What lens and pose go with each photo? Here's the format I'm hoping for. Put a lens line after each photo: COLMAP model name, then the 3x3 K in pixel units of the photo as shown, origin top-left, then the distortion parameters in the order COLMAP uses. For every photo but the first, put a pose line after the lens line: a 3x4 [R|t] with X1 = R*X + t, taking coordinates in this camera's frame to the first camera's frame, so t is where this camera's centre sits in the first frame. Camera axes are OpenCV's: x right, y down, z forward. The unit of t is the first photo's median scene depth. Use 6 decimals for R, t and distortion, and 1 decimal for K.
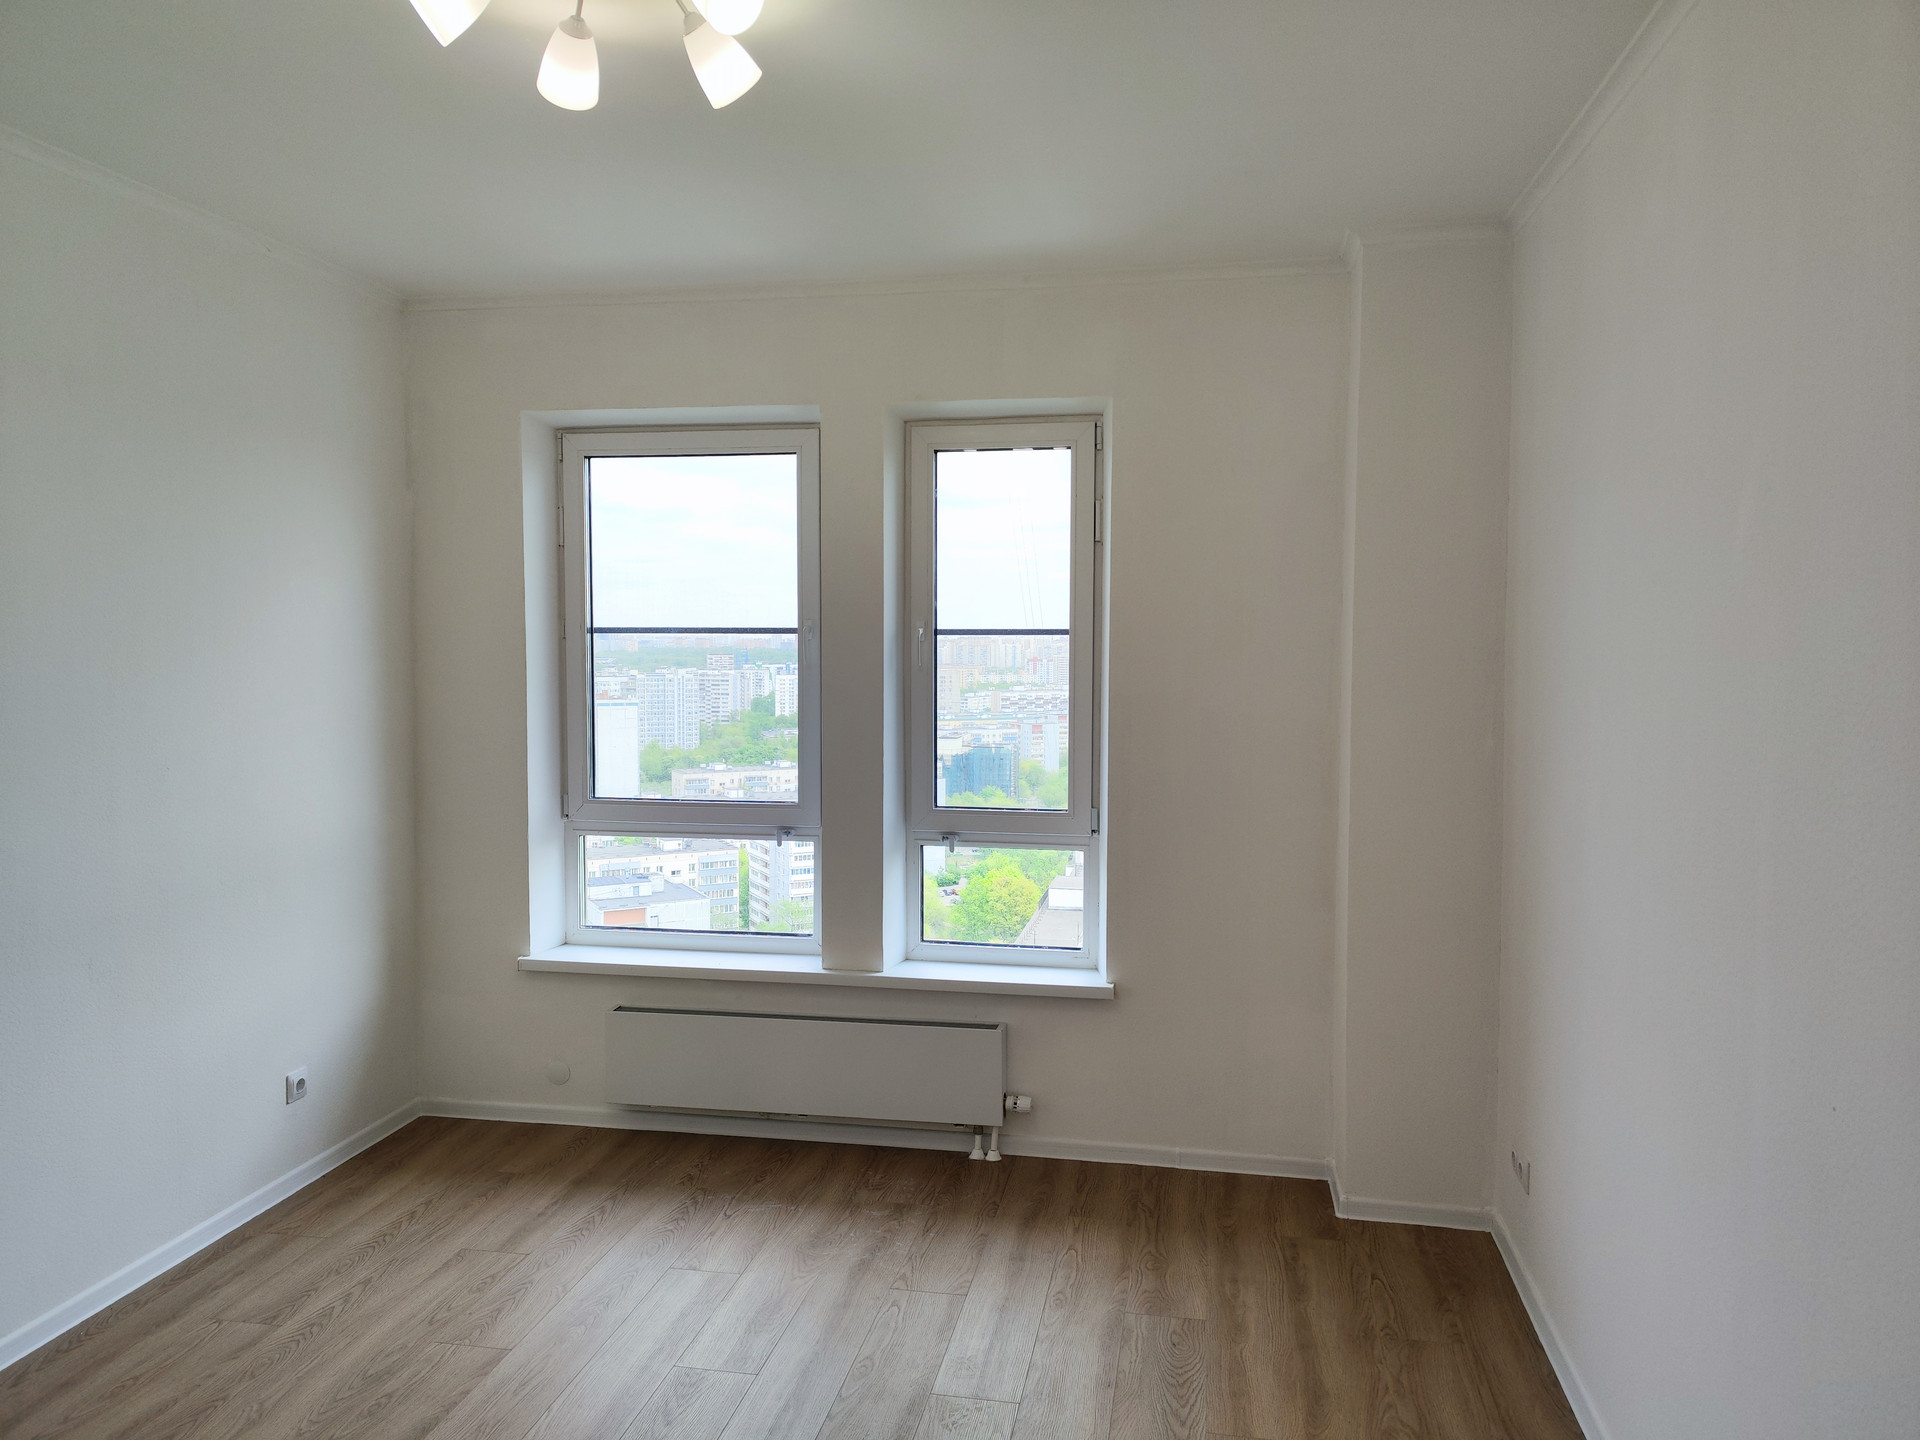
lens RADIAL K [[1350.6, 0, 960.4], [0, 1350.6, 714.1], [0, 0, 1]] dist [-0.038207, 0.000403]
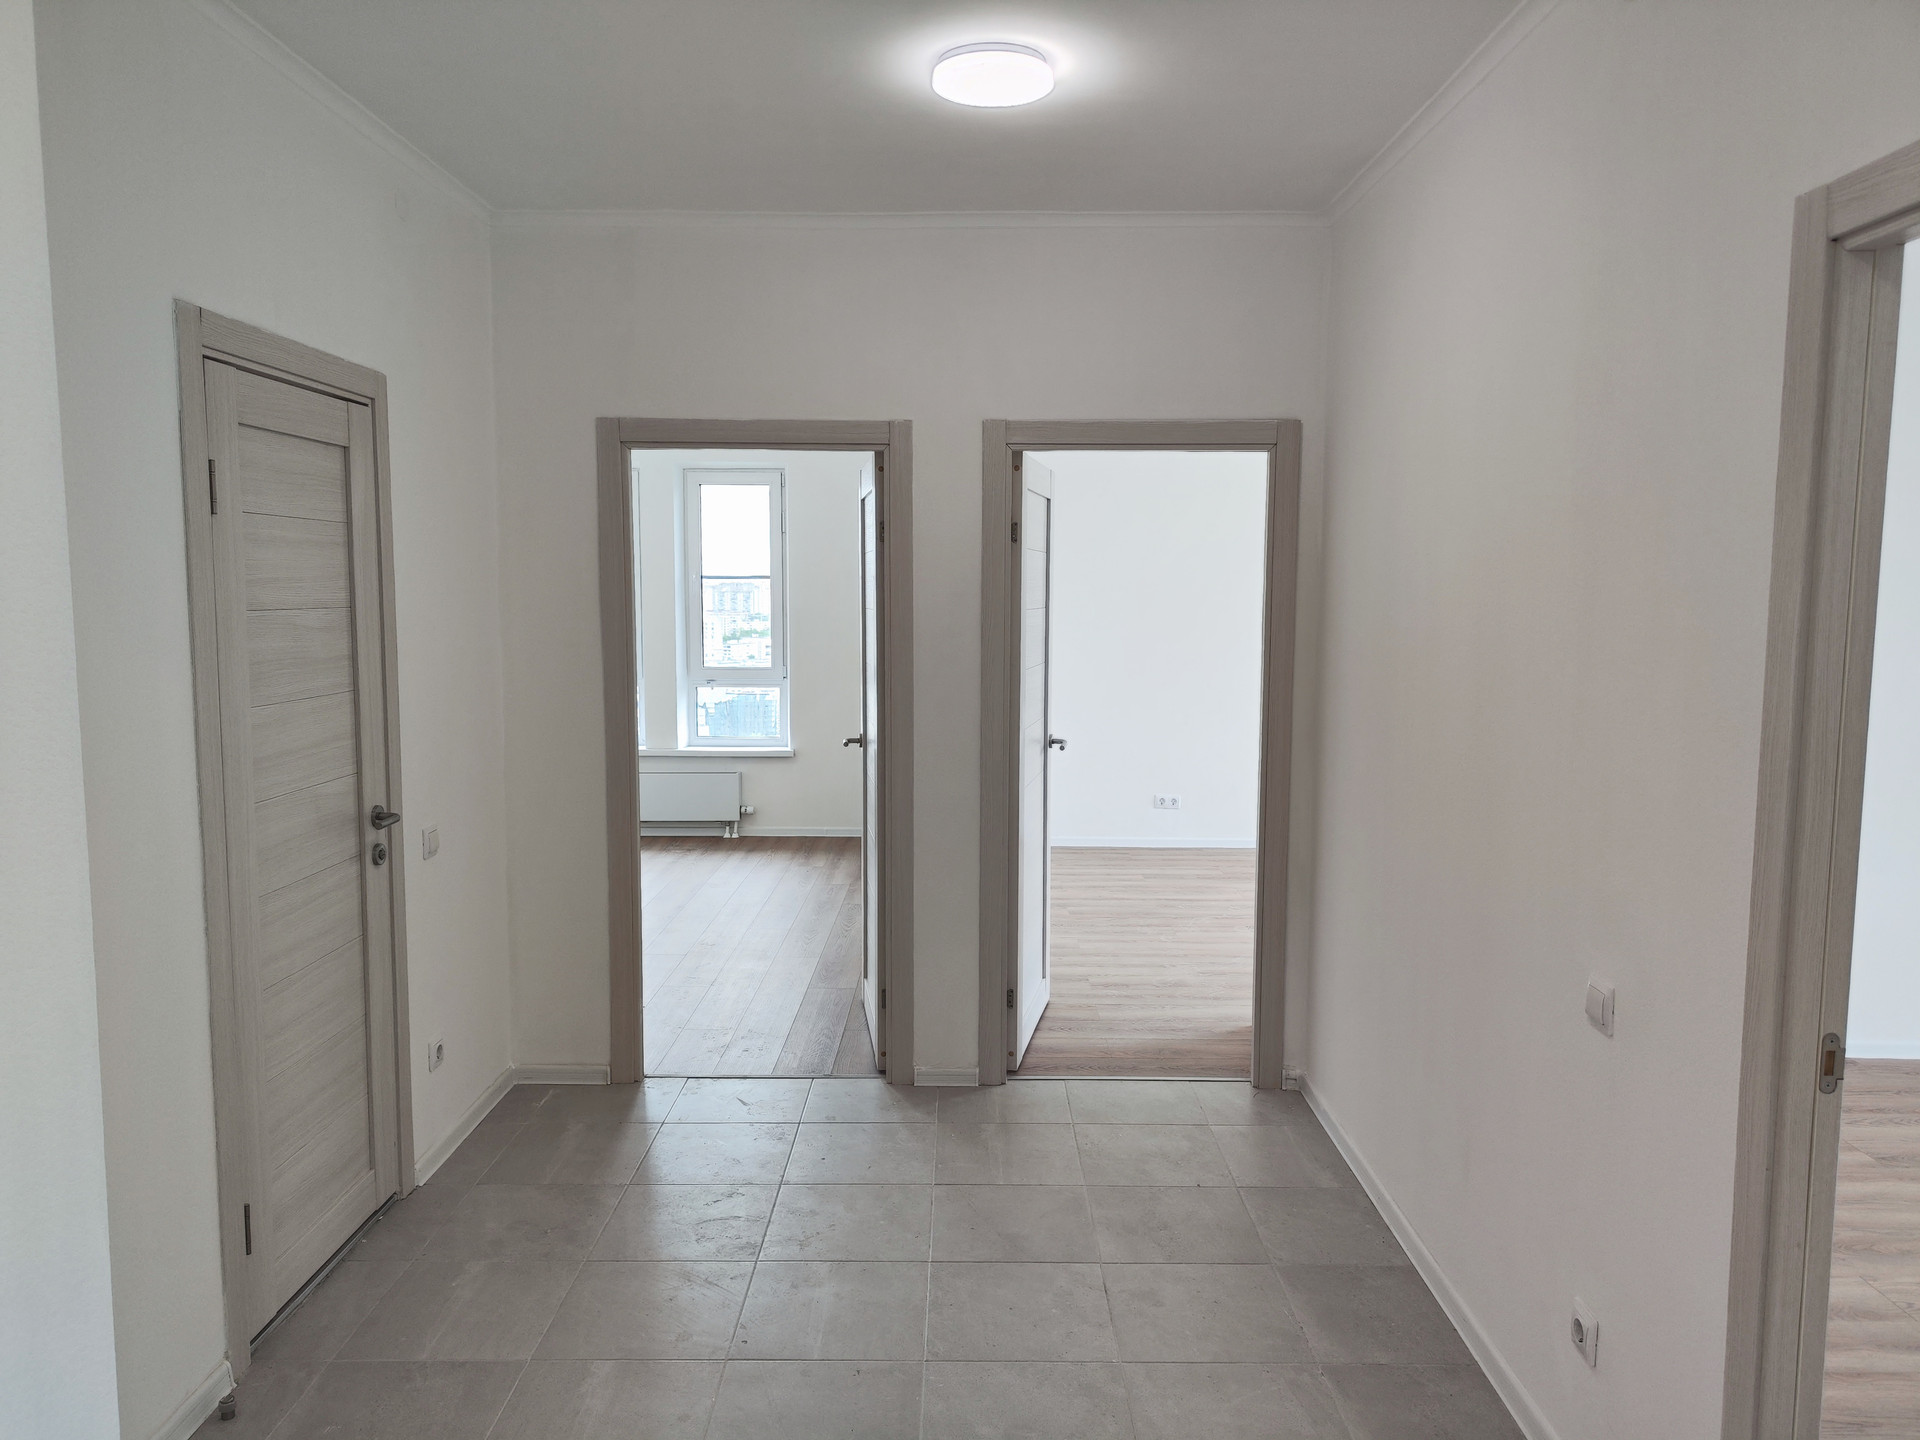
lens RADIAL K [[1350.6, 0, 961.2], [0, 1350.6, 719.0], [0, 0, 1]] dist [-0.038207, 0.000403]
pose [[0.984752, -0.015180, 0.173298, 0.010034], [0.007576, 0.998983, 0.044456, 0.063148], [-0.173797, -0.042465, 0.983866, -1.036573]]
